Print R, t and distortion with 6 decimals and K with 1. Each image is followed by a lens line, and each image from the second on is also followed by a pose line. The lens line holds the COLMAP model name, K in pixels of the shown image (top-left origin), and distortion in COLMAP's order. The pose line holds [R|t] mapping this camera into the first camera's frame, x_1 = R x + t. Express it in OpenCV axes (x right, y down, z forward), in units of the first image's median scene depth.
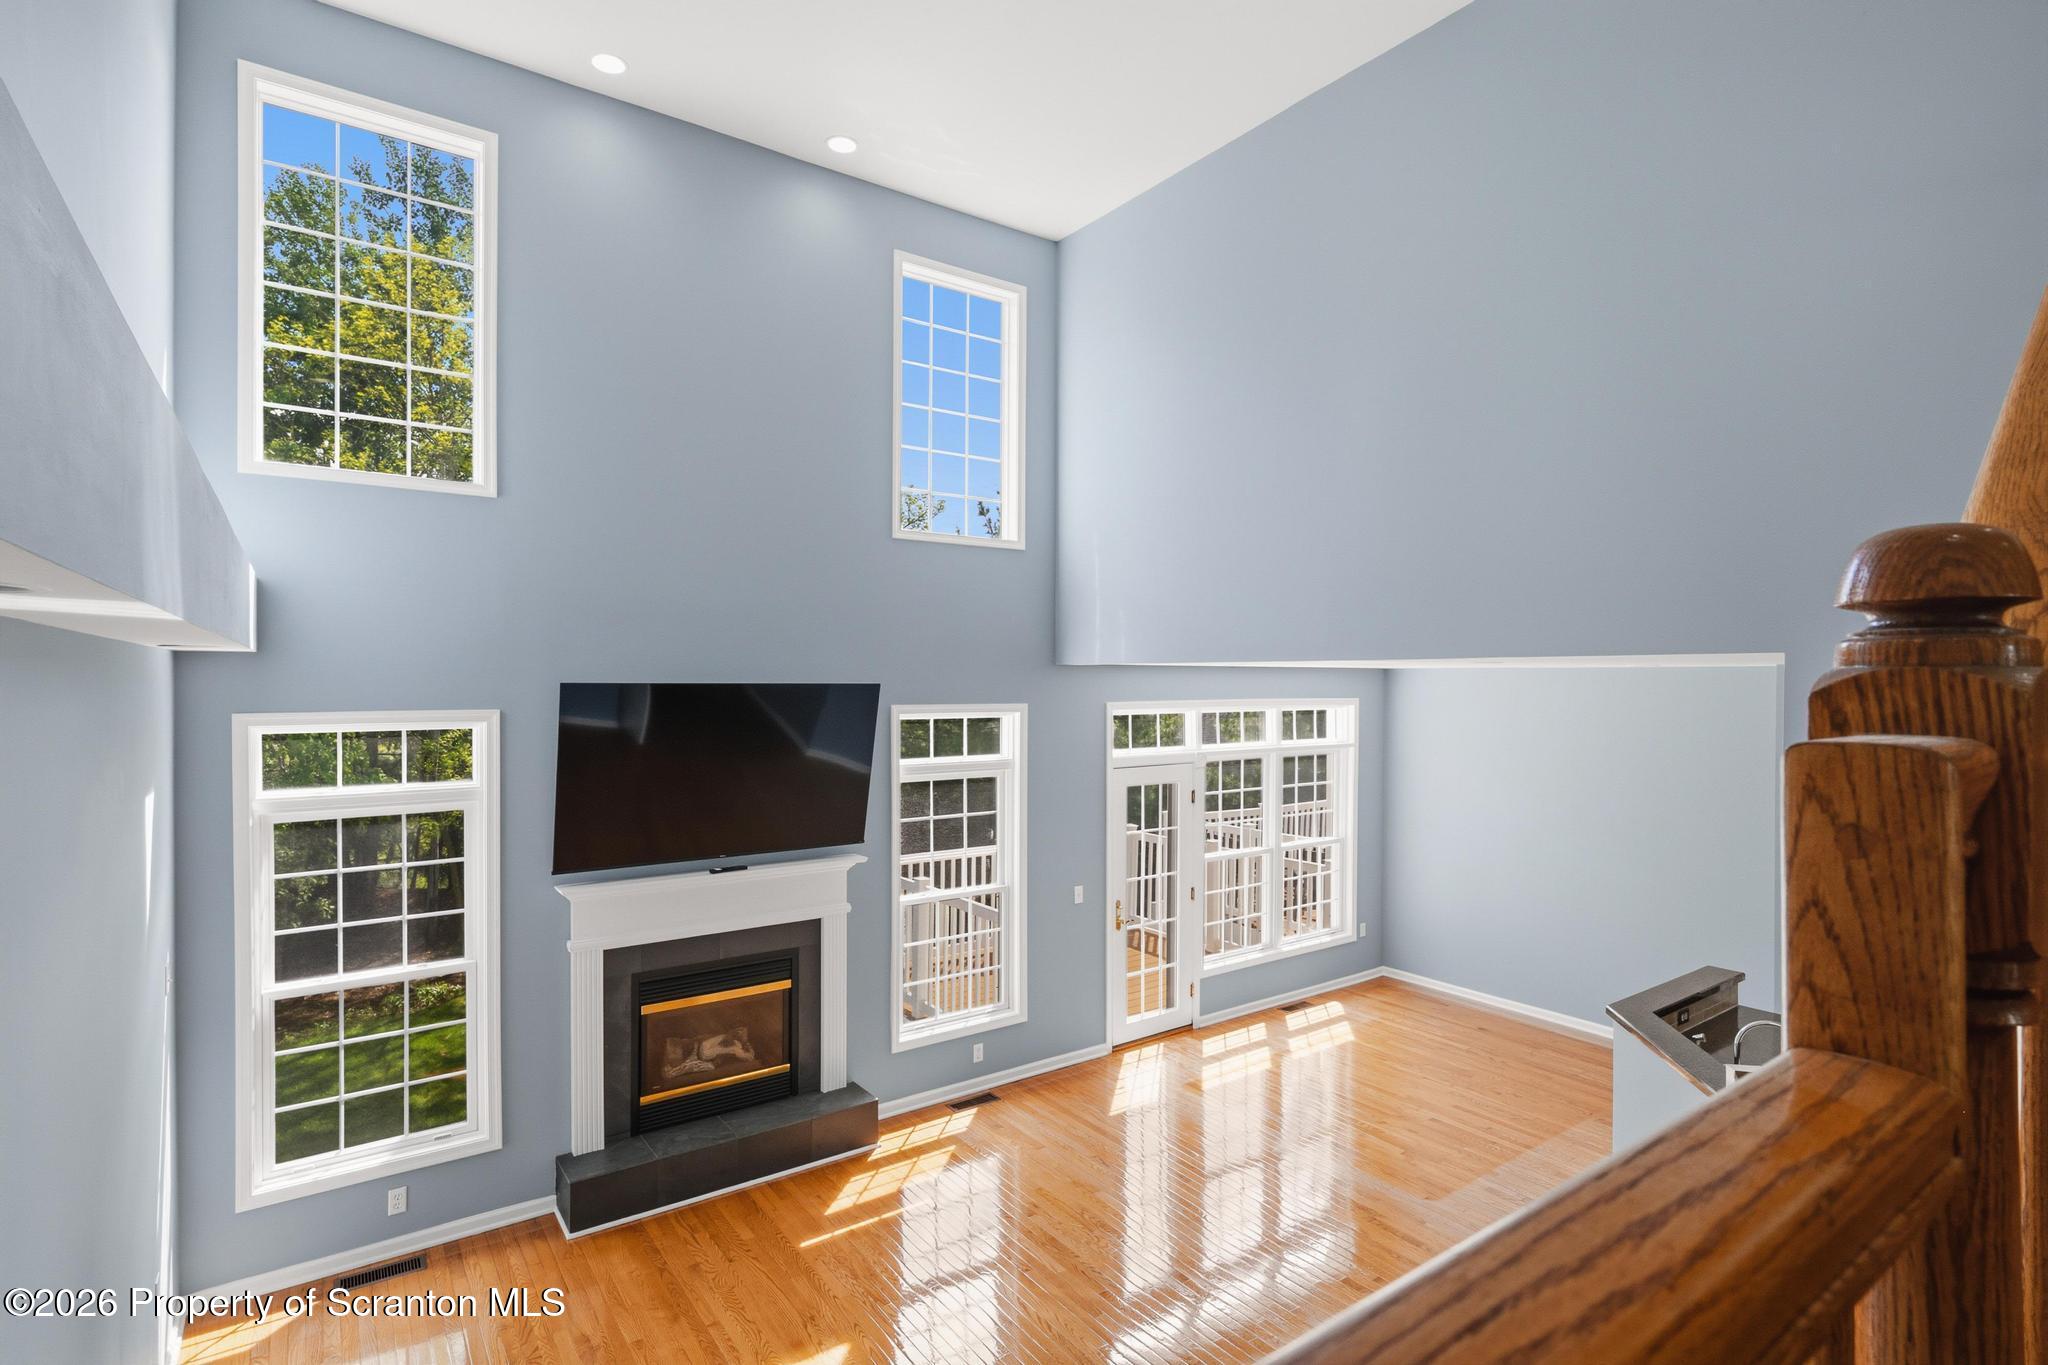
lens RADIAL K [[988.0, 0, 1002.5], [0, 988.0, 684.4], [0, 0, 1]] dist [-0.000346, -0.000369]
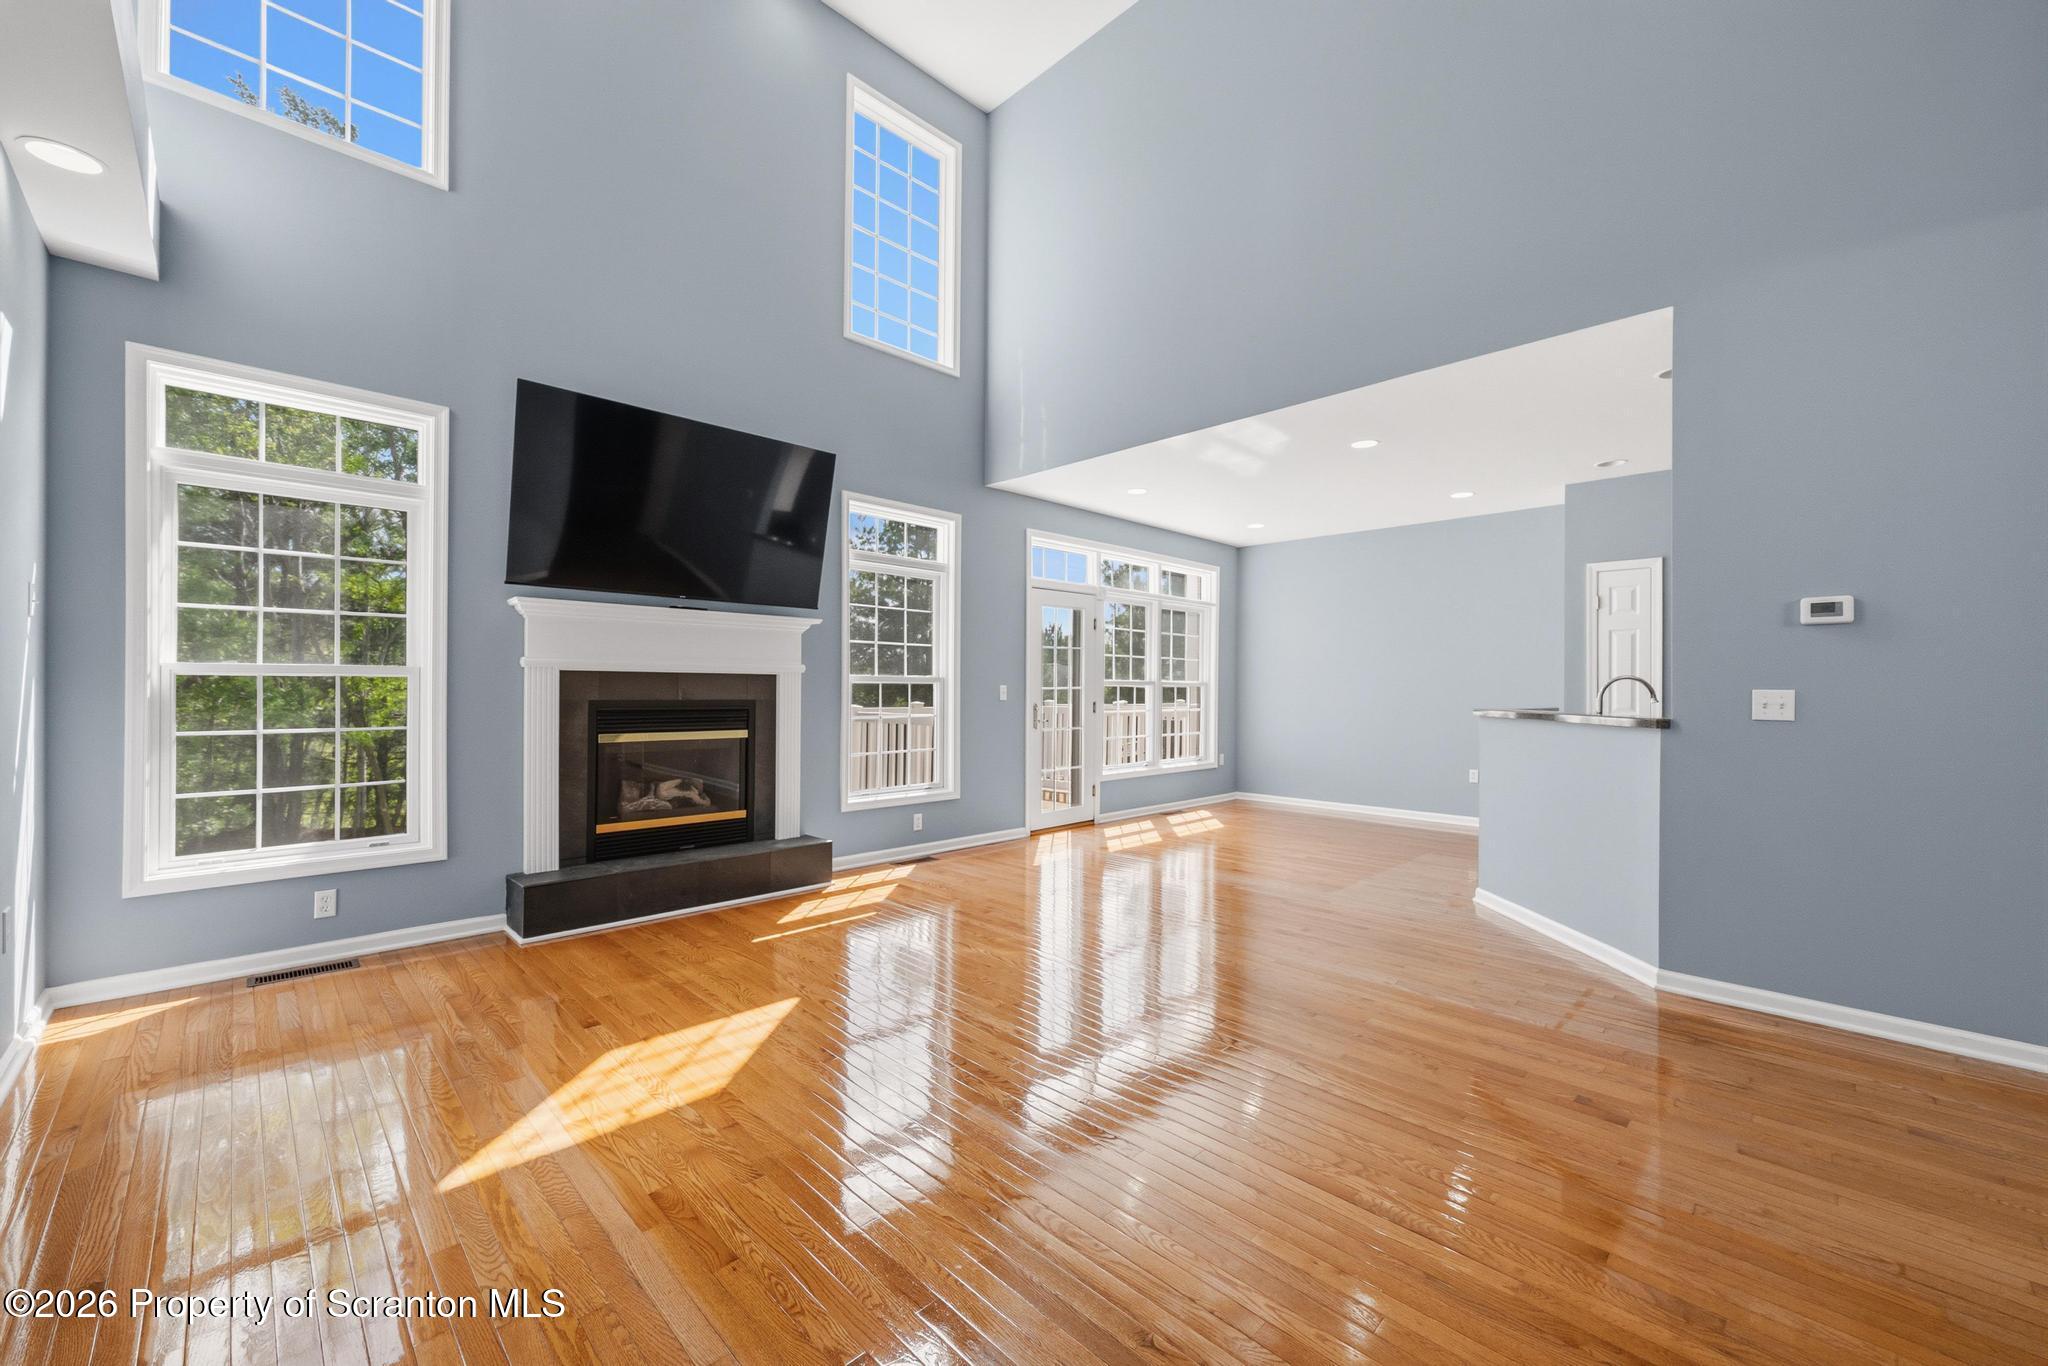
lens RADIAL K [[798.2, 0, 1023.7], [0, 798.2, 686.2], [0, 0, 1]] dist [-0.000605, -0.000057]
pose [[0.985296, 0.003237, 0.170825, -0.065318], [-0.001061, 0.999917, -0.012825, 0.248998], [-0.170853, 0.012455, 0.985218, 0.100619]]
